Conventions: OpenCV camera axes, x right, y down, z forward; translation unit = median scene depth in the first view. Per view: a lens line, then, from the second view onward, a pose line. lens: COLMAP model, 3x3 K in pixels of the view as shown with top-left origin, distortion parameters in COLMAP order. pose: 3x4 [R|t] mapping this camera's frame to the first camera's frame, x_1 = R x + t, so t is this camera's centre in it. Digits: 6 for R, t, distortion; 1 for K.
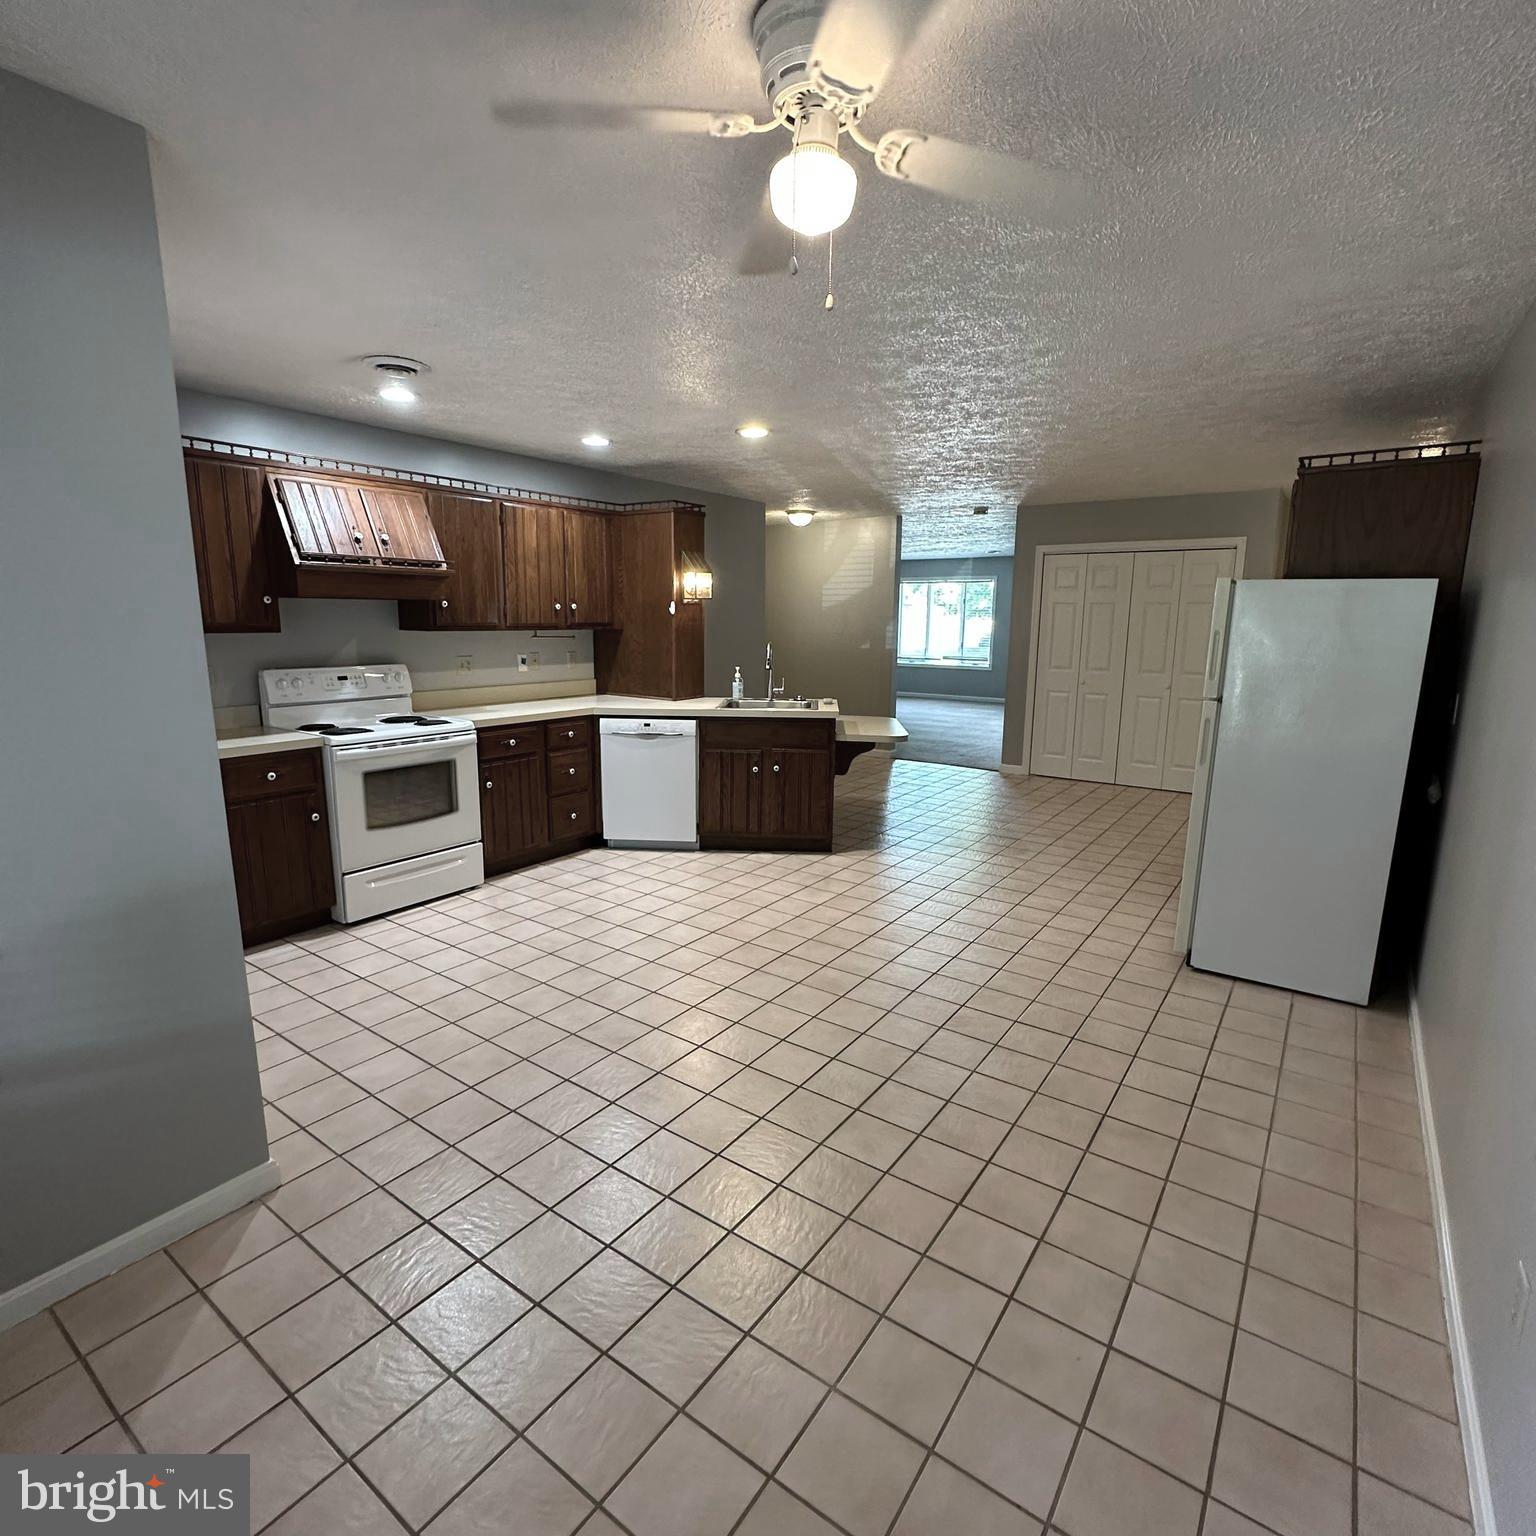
lens RADIAL K [[818.4, 0, 765.9], [0, 818.4, 760.8], [0, 0, 1]] dist [-0.006970, -0.000858]
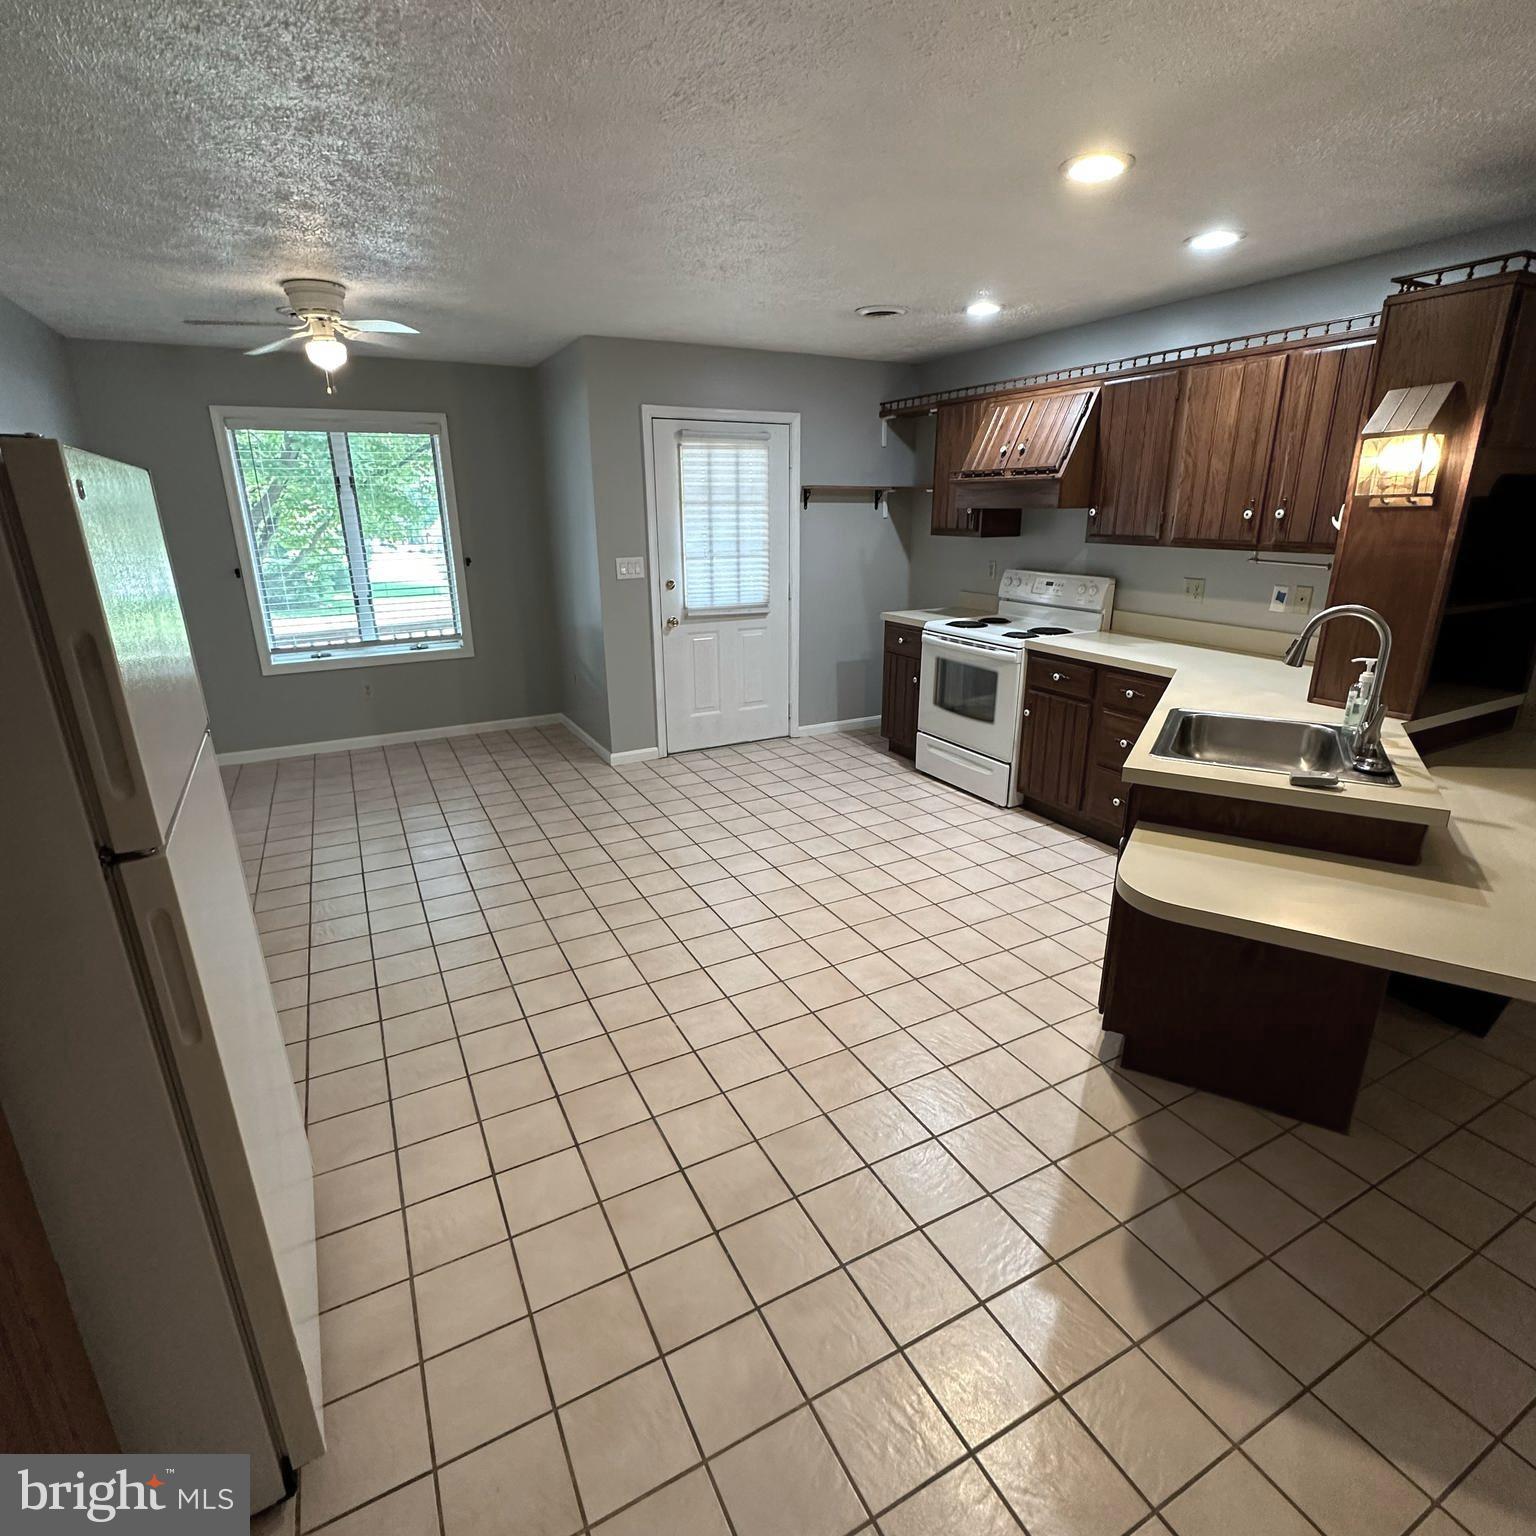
lens RADIAL K [[818.4, 0, 769.4], [0, 818.4, 767.4], [0, 0, 1]] dist [-0.006970, -0.000858]
pose [[-0.453973, 0.267923, -0.849780, 0.611929], [-0.150591, 0.916930, 0.369543, -0.216796], [0.878198, 0.295732, -0.375914, 1.127752]]
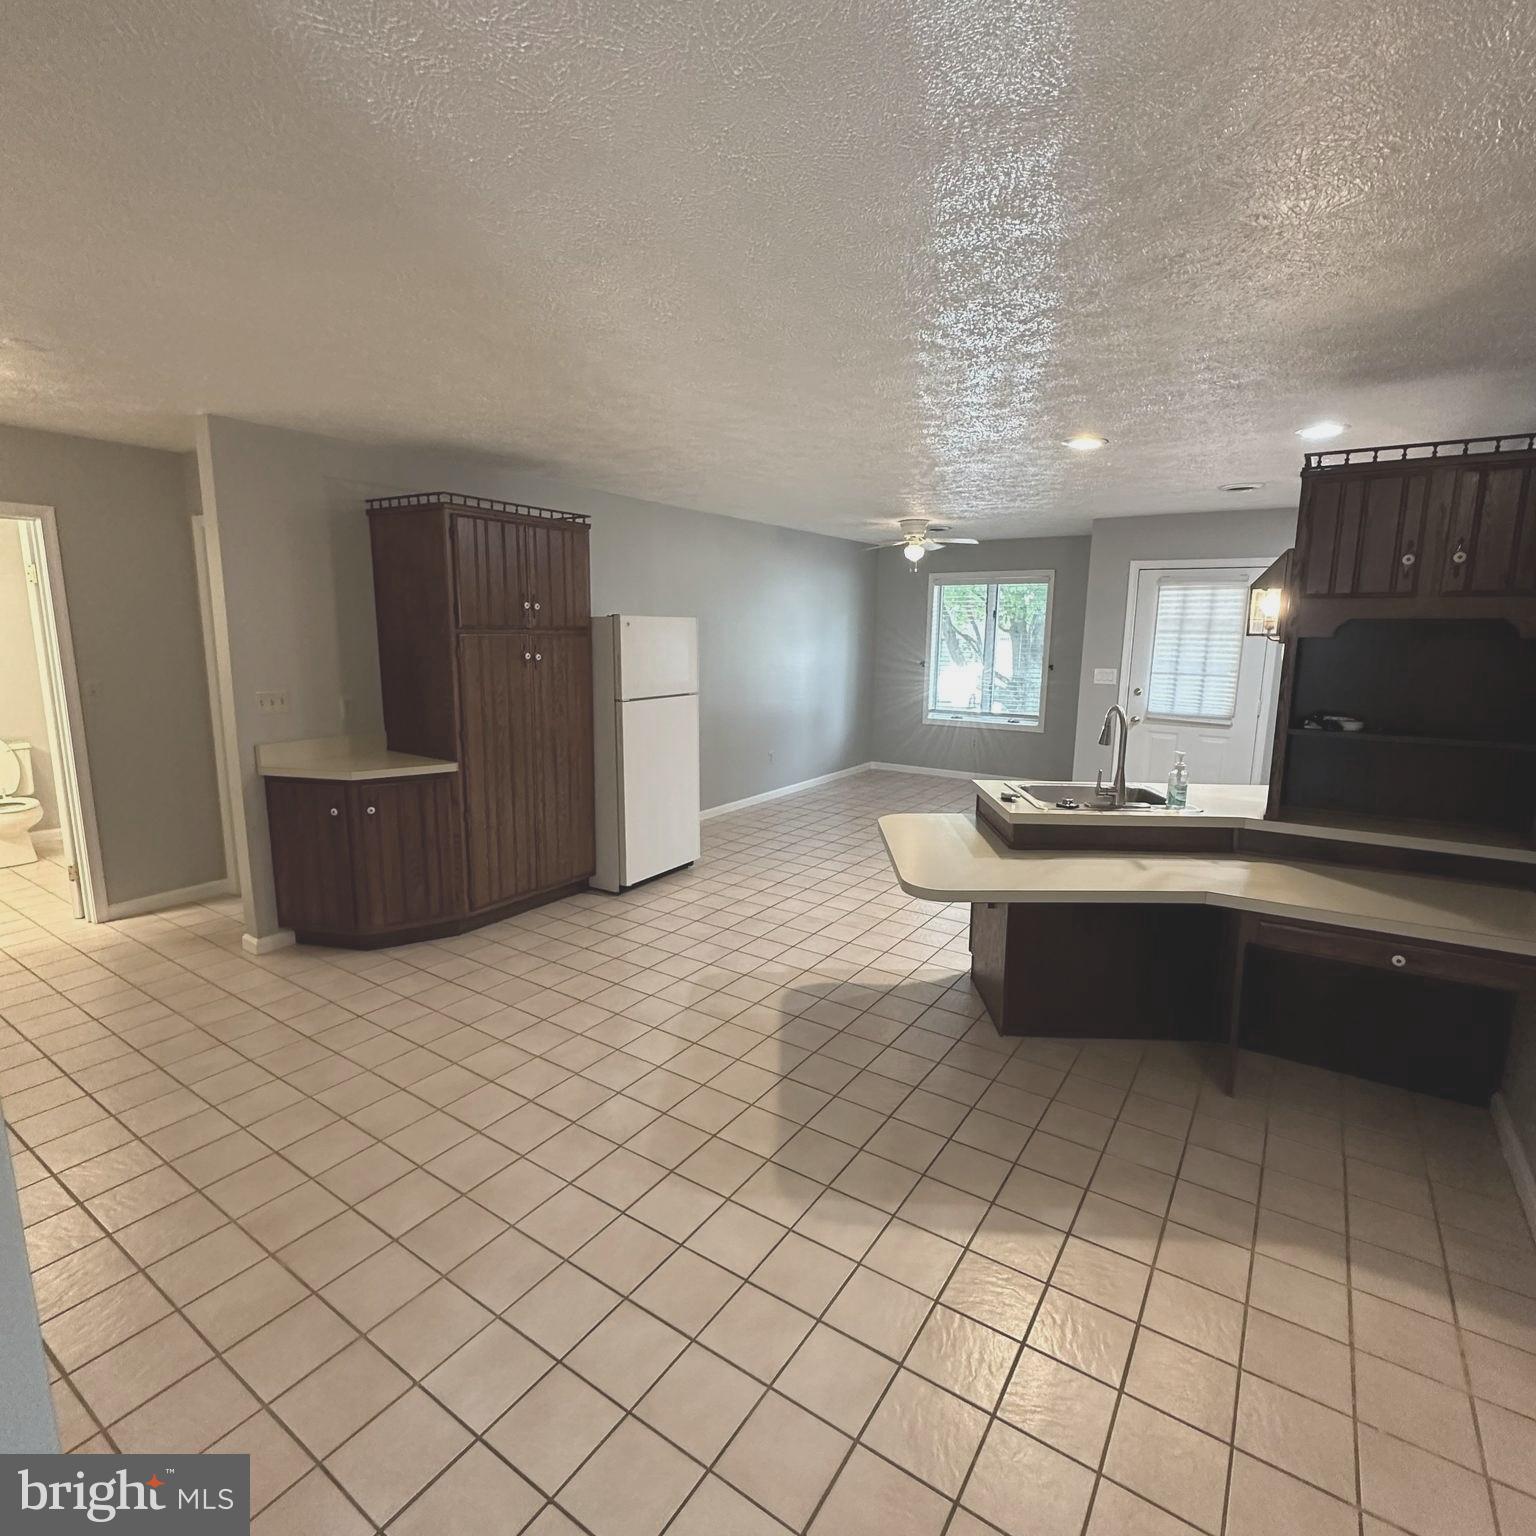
lens RADIAL K [[818.4, 0, 768.7], [0, 818.4, 770.1], [0, 0, 1]] dist [-0.006970, -0.000858]
pose [[-0.999545, -0.010367, -0.028312, 0.338349], [-0.019488, 0.938647, 0.344328, -0.372129], [0.023006, 0.344723, -0.938422, 1.929180]]
